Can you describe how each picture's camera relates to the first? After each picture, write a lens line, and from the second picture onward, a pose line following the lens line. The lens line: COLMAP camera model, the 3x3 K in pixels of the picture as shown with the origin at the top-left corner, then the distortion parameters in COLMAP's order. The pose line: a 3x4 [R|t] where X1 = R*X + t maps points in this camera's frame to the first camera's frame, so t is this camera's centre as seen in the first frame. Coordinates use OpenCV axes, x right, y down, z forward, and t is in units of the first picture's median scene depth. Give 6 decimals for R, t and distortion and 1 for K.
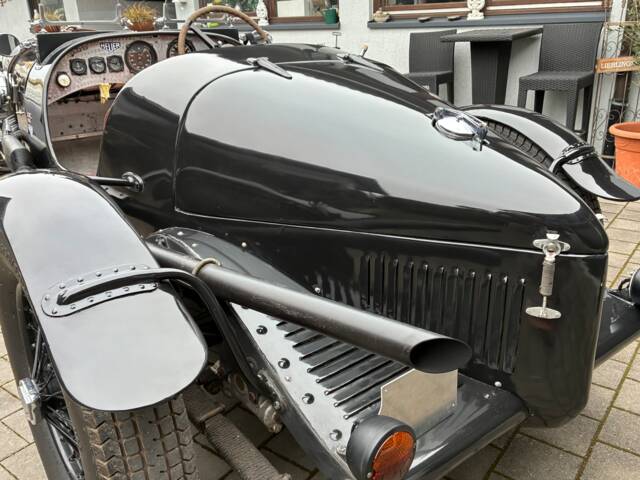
lens RADIAL K [[578.2, 0, 312.8], [0, 578.2, 238.7], [0, 0, 1]] dist [0.017088, -0.000440]
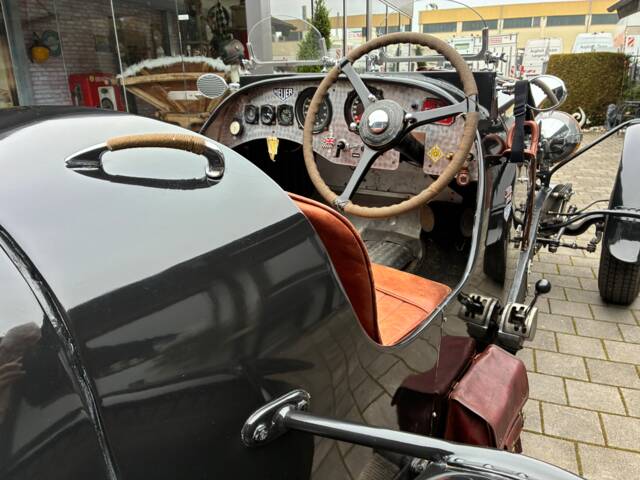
lens RADIAL K [[493.6, 0, 320.0], [0, 493.6, 240.0], [0, 0, 1]] dist [0.006260, -0.003999]
pose [[0.301039, 0.328154, -0.895372, 0.328198], [-0.329834, 0.916806, 0.225114, -0.313172], [0.894754, 0.227556, 0.384231, 0.825870]]
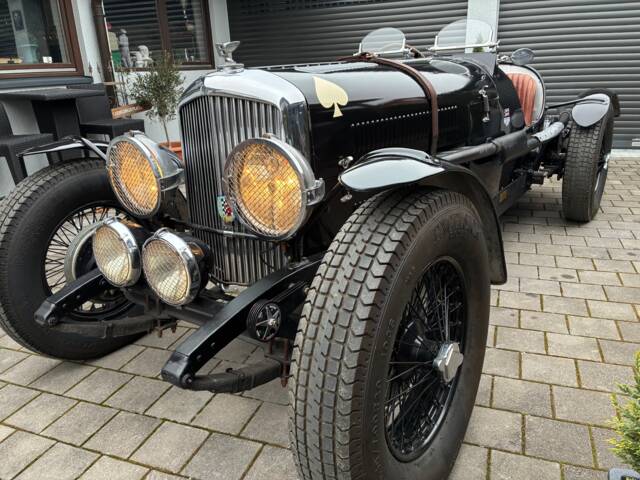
lens RADIAL K [[489.6, 0, 316.0], [0, 489.6, 240.5], [0, 0, 1]] dist [0.026186, -0.003995]
pose [[-0.282093, -0.272803, 0.919783, -1.488710], [0.391087, 0.842749, 0.369900, -0.552995], [-0.876056, 0.464061, -0.131044, 1.669973]]
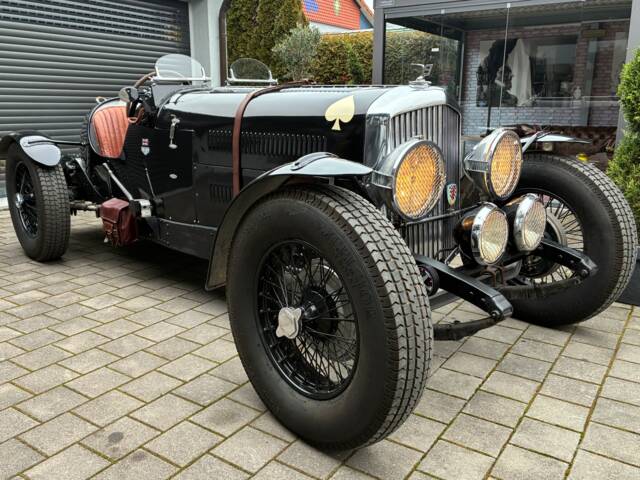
lens RADIAL K [[571.9, 0, 316.1], [0, 571.9, 236.8], [0, 0, 1]] dist [0.010955, 0.014832]
pose [[-0.997623, 0.046949, -0.050436, -0.473908], [0.010527, 0.827209, 0.561795, -0.900940], [0.068096, 0.559929, -0.825737, 2.556096]]
